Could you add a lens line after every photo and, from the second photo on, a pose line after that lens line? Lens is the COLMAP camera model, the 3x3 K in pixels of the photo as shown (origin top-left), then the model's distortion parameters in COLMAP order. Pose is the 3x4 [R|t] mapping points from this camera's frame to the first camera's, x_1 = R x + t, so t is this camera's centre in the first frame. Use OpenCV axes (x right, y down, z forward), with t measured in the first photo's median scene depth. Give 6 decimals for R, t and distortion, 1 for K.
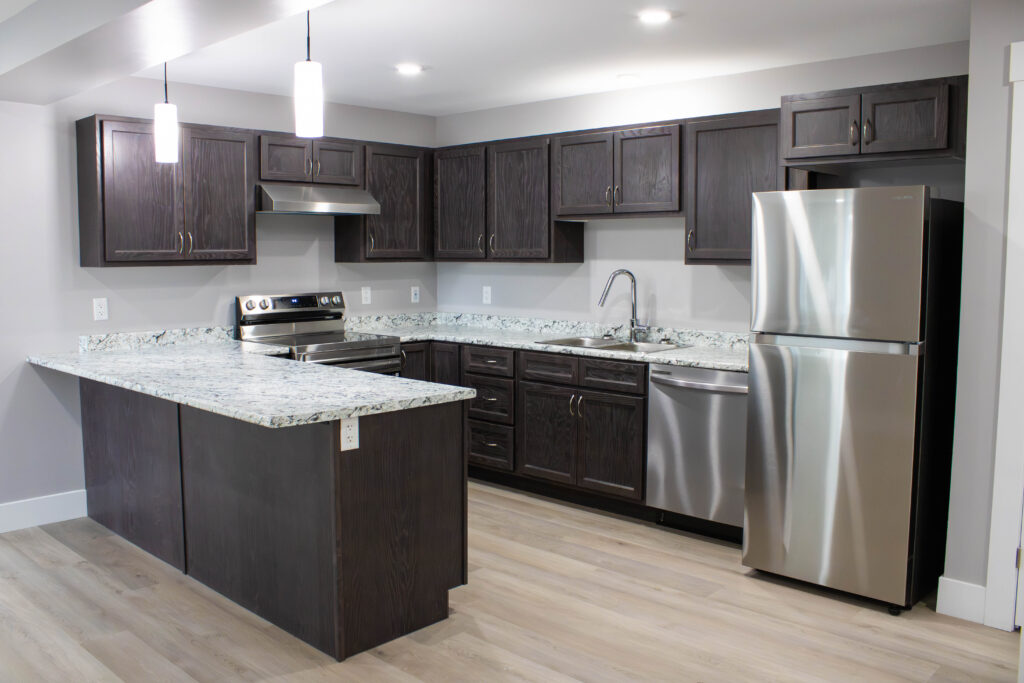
lens RADIAL K [[866.7, 0, 512.4], [0, 866.7, 341.5], [0, 0, 1]] dist [-0.088817, -0.010497]
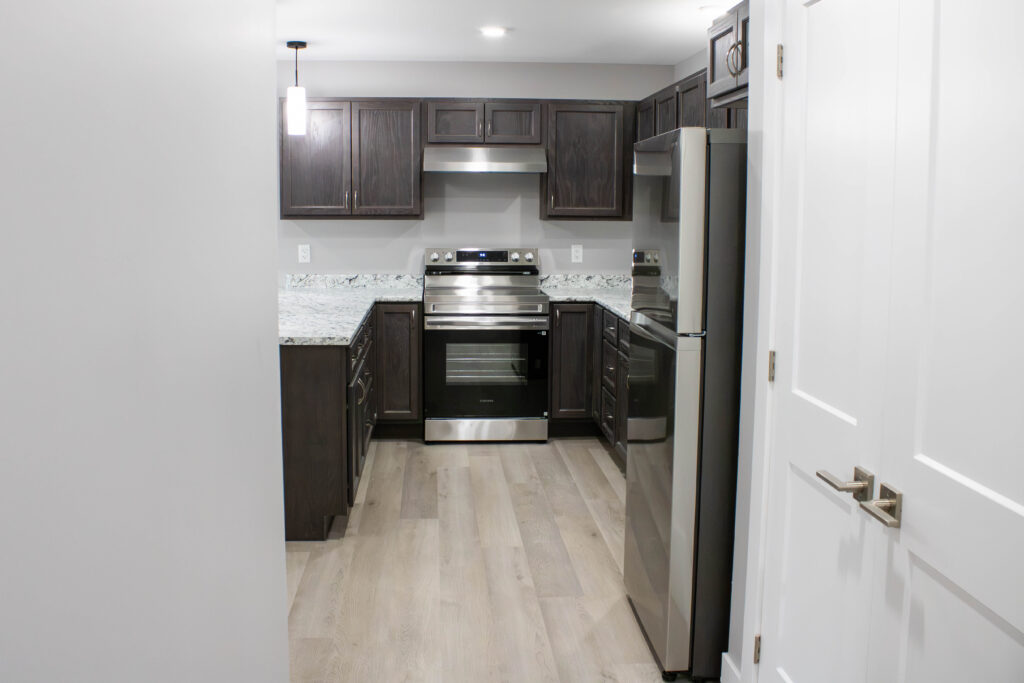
lens RADIAL K [[933.6, 0, 511.0], [0, 933.6, 337.6], [0, 0, 1]] dist [-0.165504, -0.005076]
pose [[0.737534, 0.097962, -0.668167, 0.614249], [-0.076430, 0.995174, 0.061542, -0.021613], [0.670972, 0.005679, 0.741461, 0.196432]]
